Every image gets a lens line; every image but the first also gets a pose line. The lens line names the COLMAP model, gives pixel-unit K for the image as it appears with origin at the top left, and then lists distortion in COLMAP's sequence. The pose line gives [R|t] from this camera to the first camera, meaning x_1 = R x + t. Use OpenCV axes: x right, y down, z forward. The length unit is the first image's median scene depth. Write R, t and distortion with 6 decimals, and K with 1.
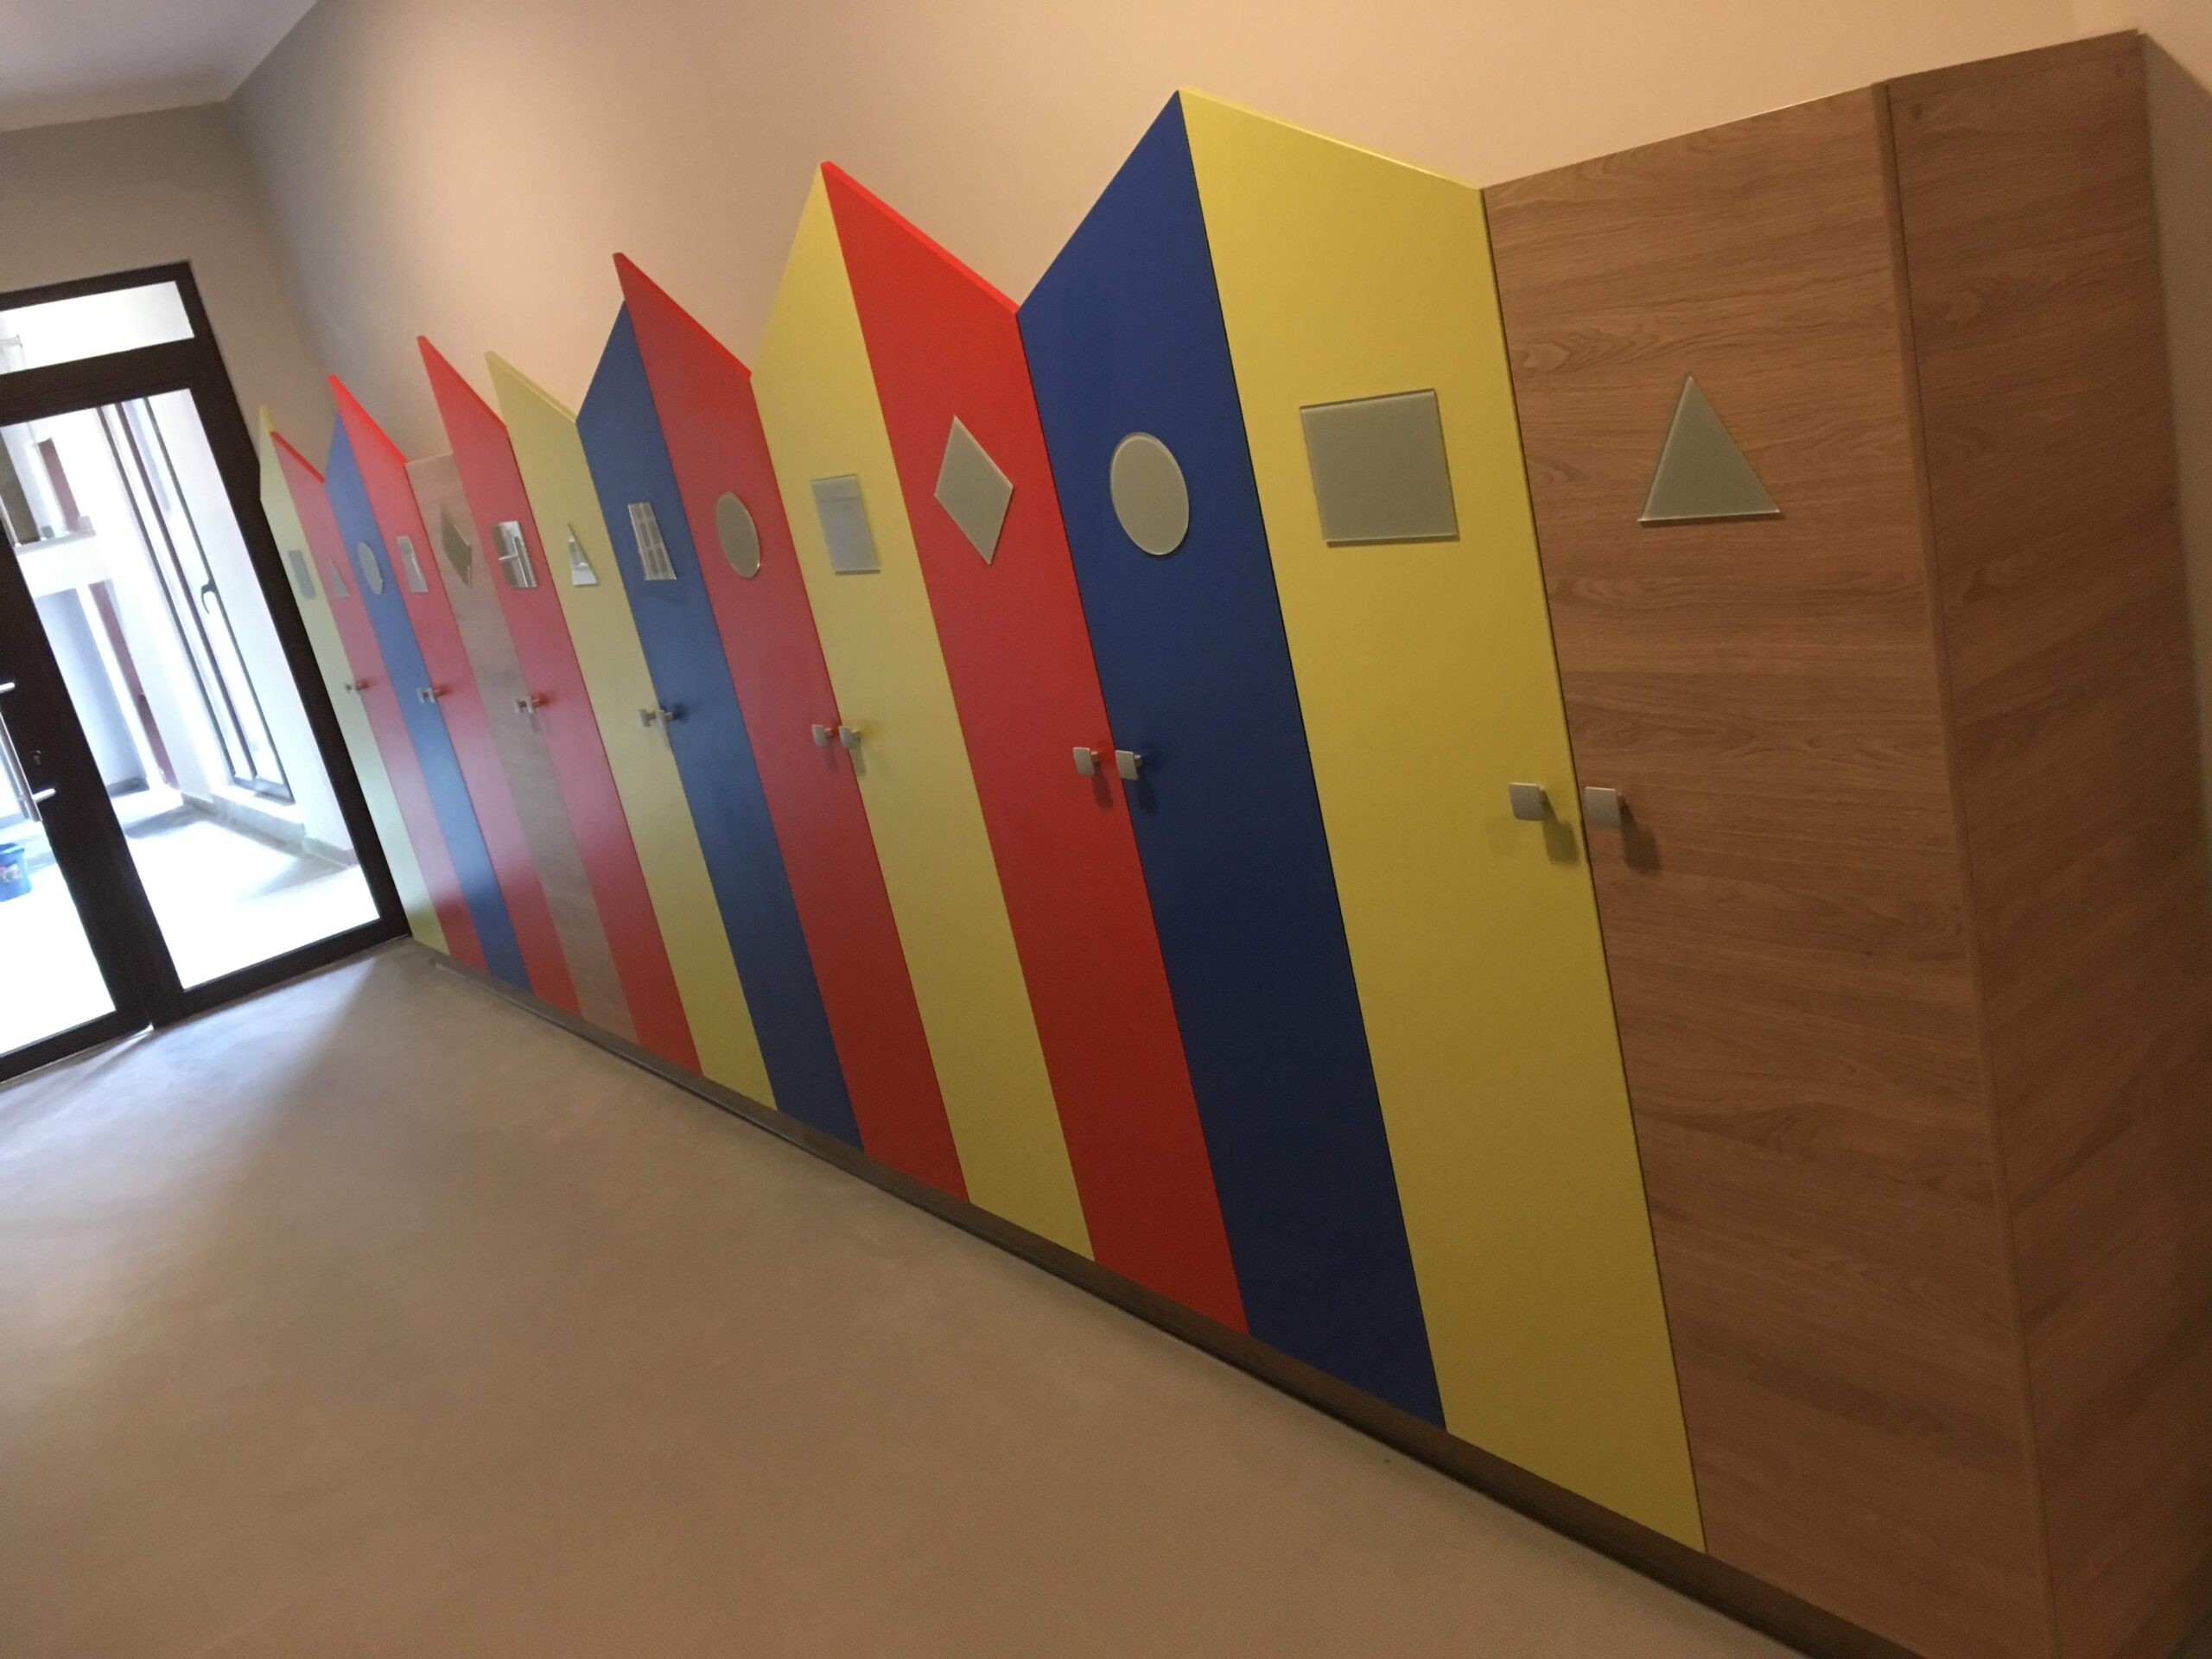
lens RADIAL K [[1884.2, 0, 1103.0], [0, 1884.2, 817.7], [0, 0, 1]] dist [0.077400, -0.096593]
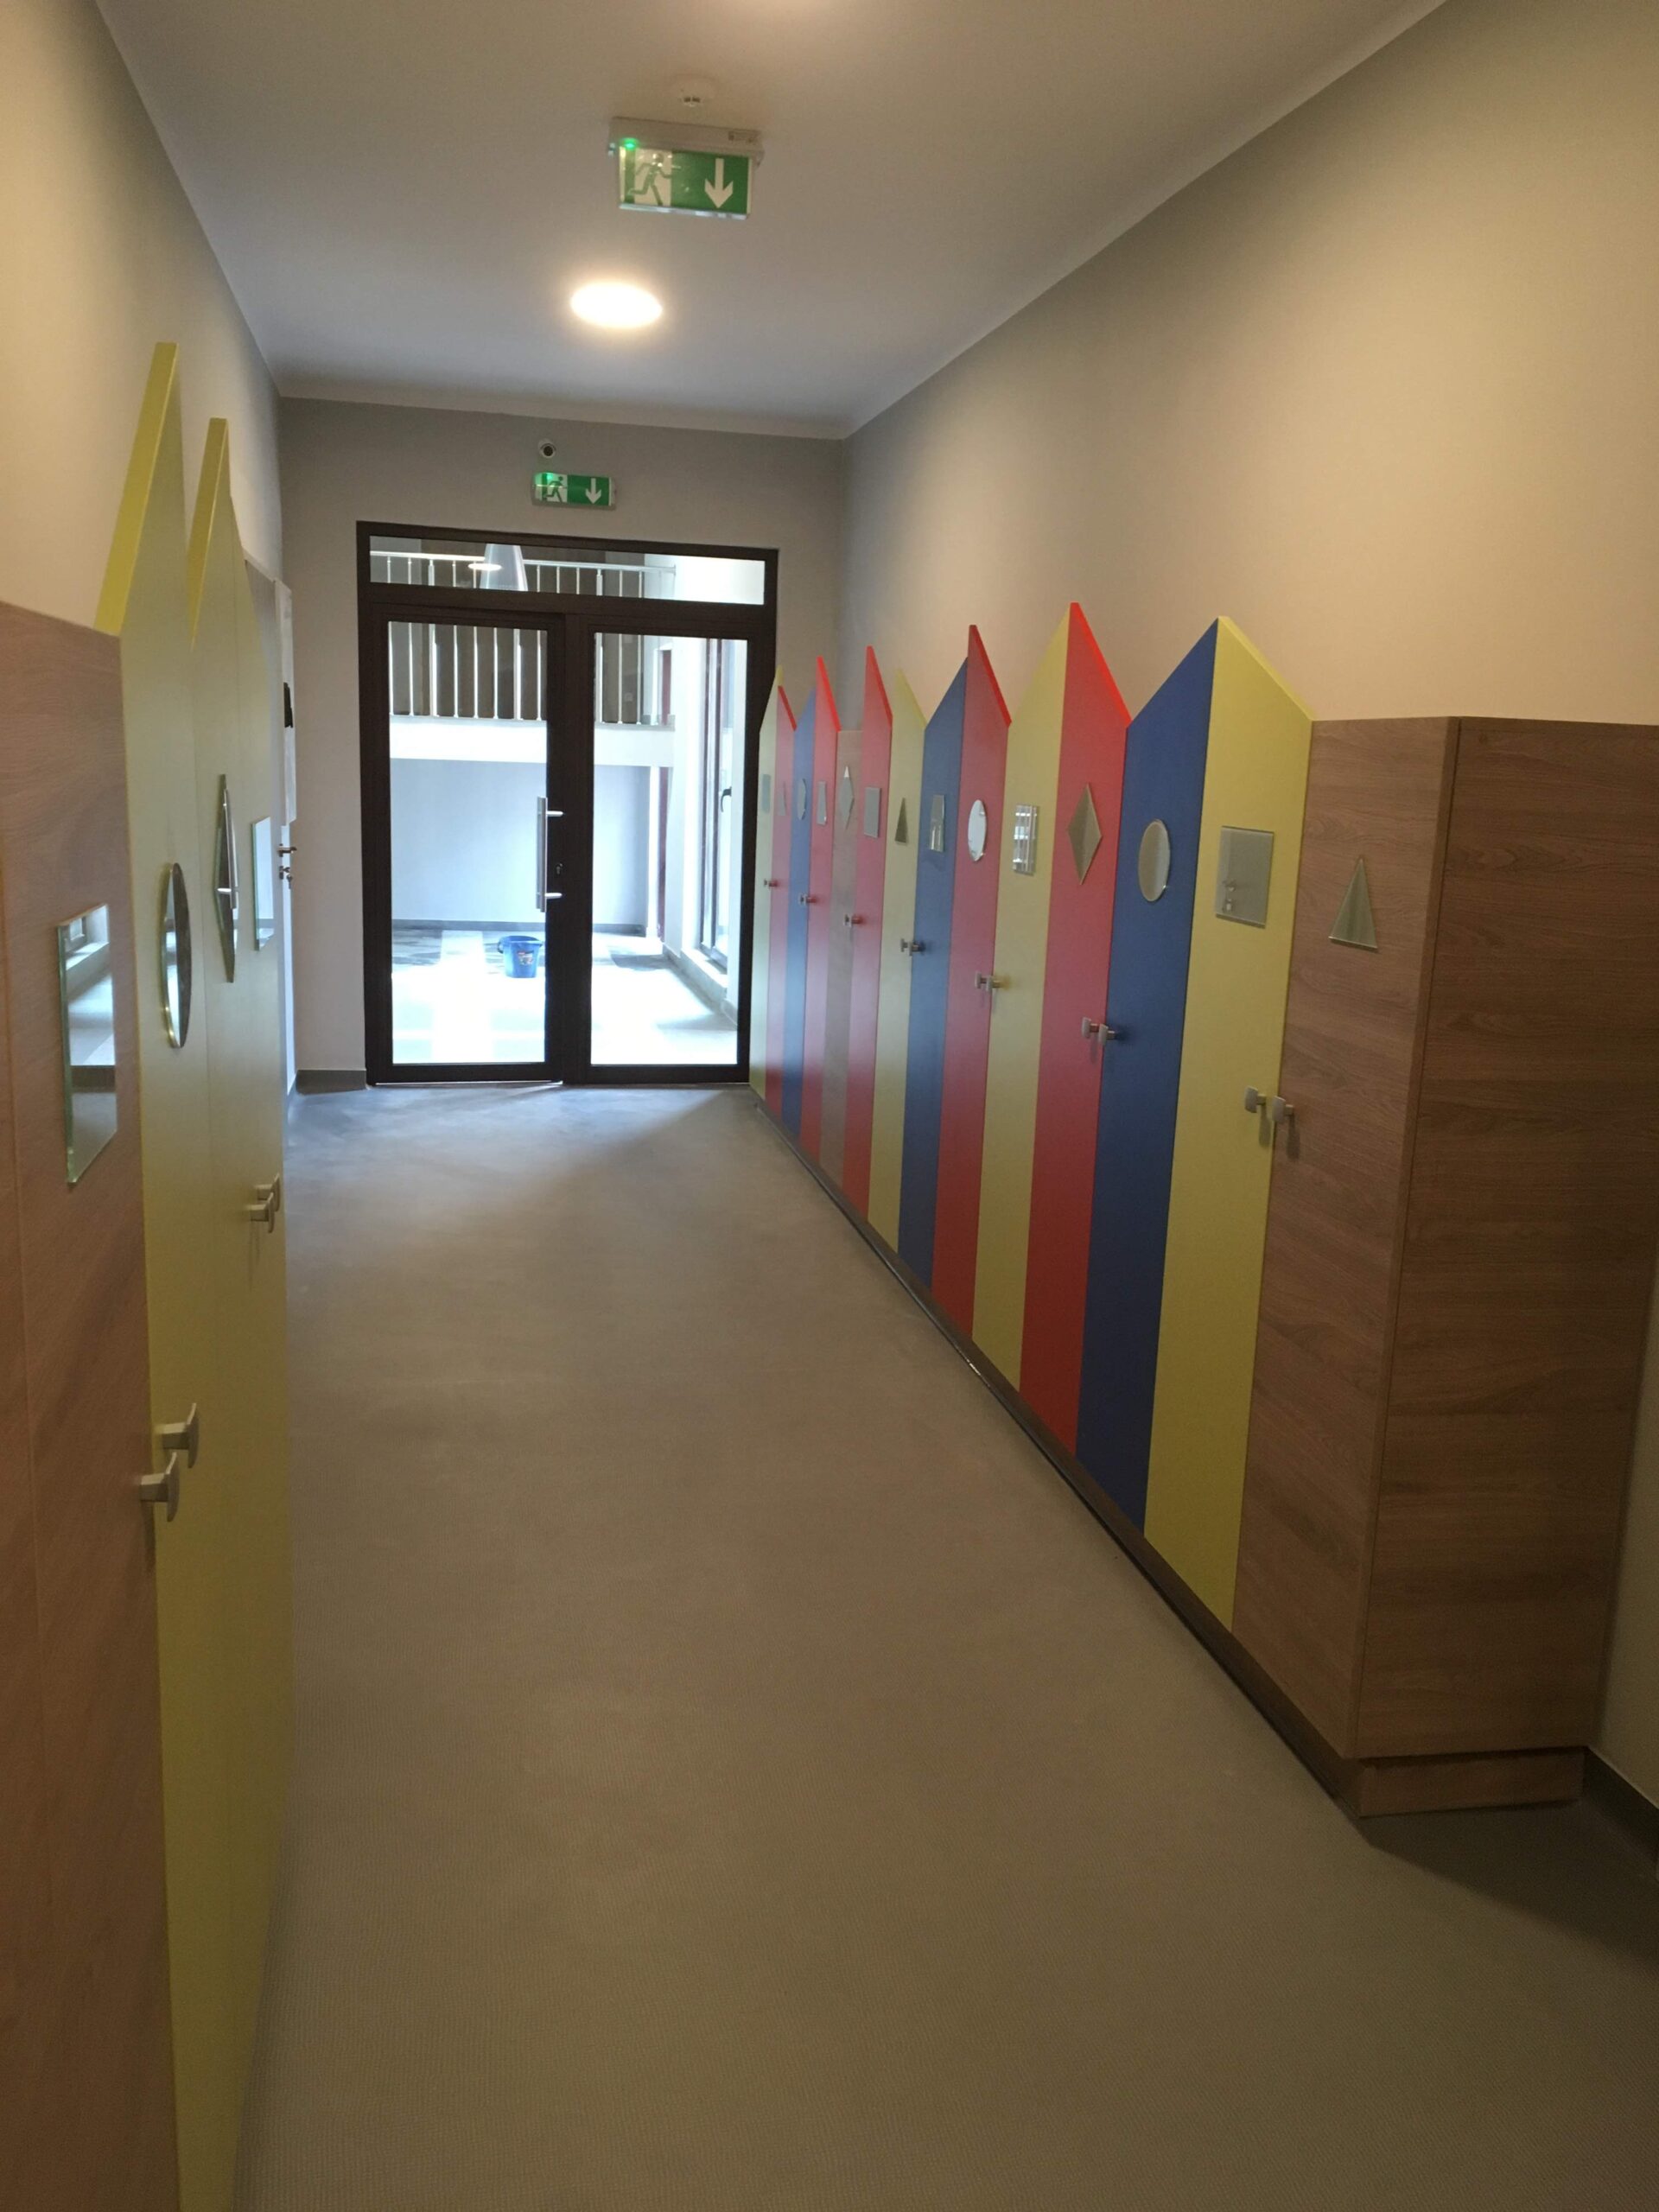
lens RADIAL K [[1884.2, 0, 826.5], [0, 1884.2, 1104.8], [0, 0, 1]] dist [0.077400, -0.096593]
pose [[0.873568, 0.331348, -0.356492, 0.359727], [-0.344265, 0.938436, 0.028639, 0.054372], [0.344035, 0.097710, 0.933859, -0.441968]]
